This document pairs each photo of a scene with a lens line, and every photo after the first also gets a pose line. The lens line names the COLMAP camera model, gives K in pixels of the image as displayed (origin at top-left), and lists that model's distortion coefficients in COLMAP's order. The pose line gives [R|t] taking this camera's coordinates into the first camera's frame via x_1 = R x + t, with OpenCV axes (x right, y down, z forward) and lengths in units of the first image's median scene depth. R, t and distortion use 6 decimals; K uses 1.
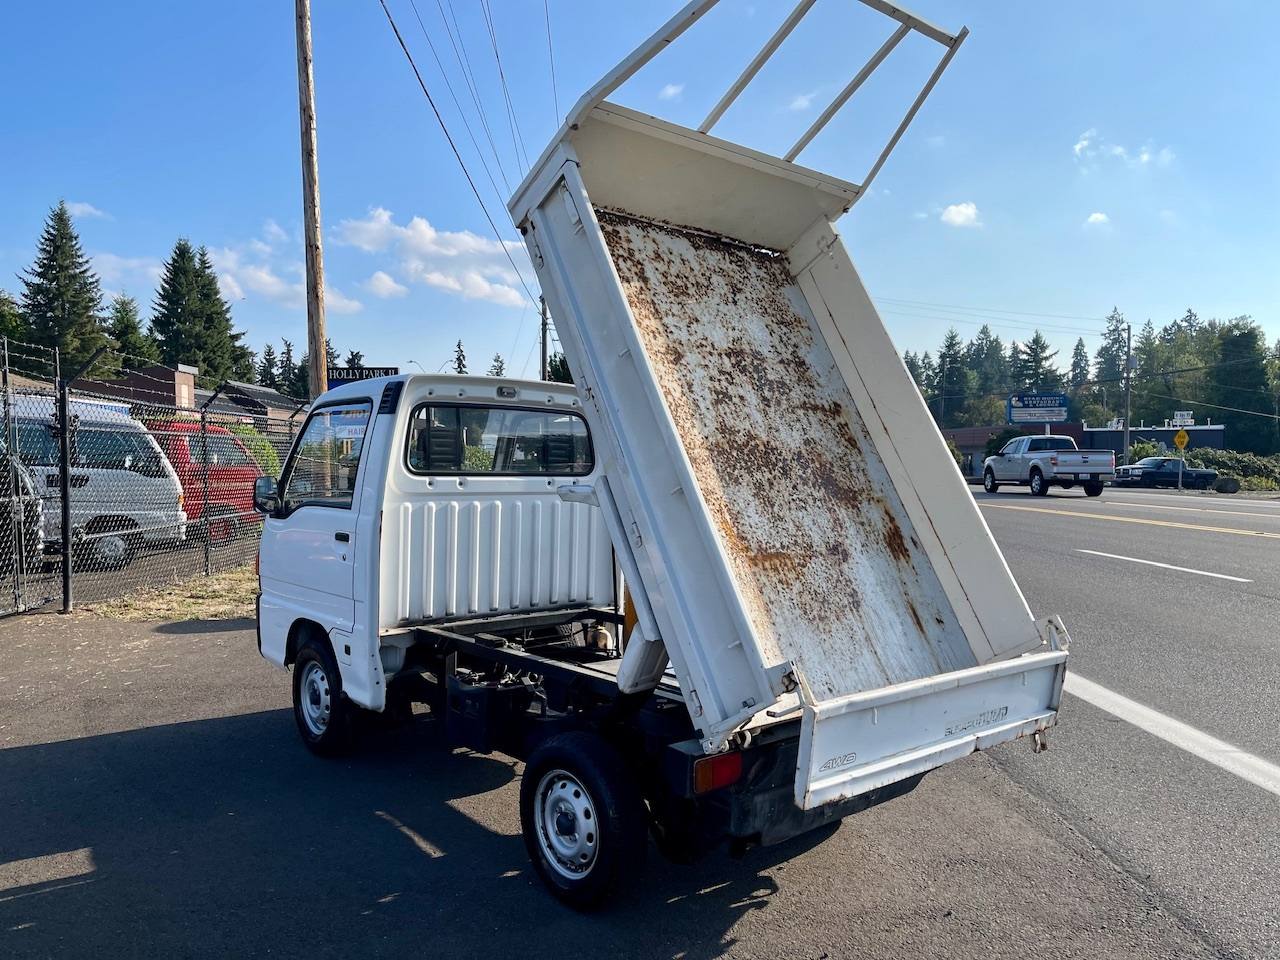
lens RADIAL K [[968.6, 0, 640.4], [0, 968.6, 491.6], [0, 0, 1]] dist [0.084667, -0.088417]
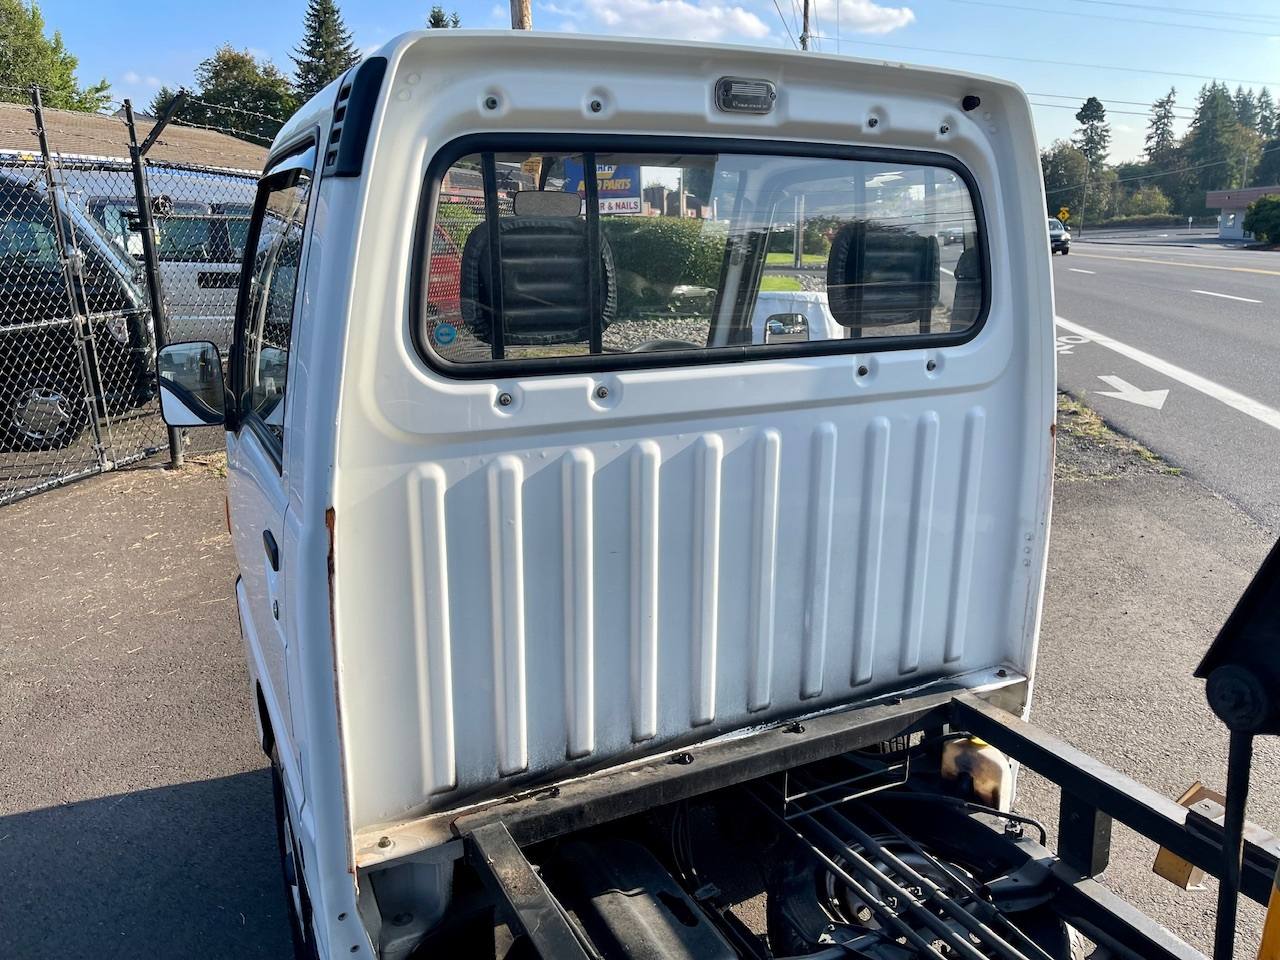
lens RADIAL K [[981.5, 0, 640.0], [0, 981.5, 480.0], [0, 0, 1]] dist [0.086933, -0.130220]
pose [[0.969052, 0.043932, -0.242914, -0.086596], [0.008699, 0.977348, 0.211460, -0.048554], [0.246702, -0.207029, 0.946719, 0.657941]]
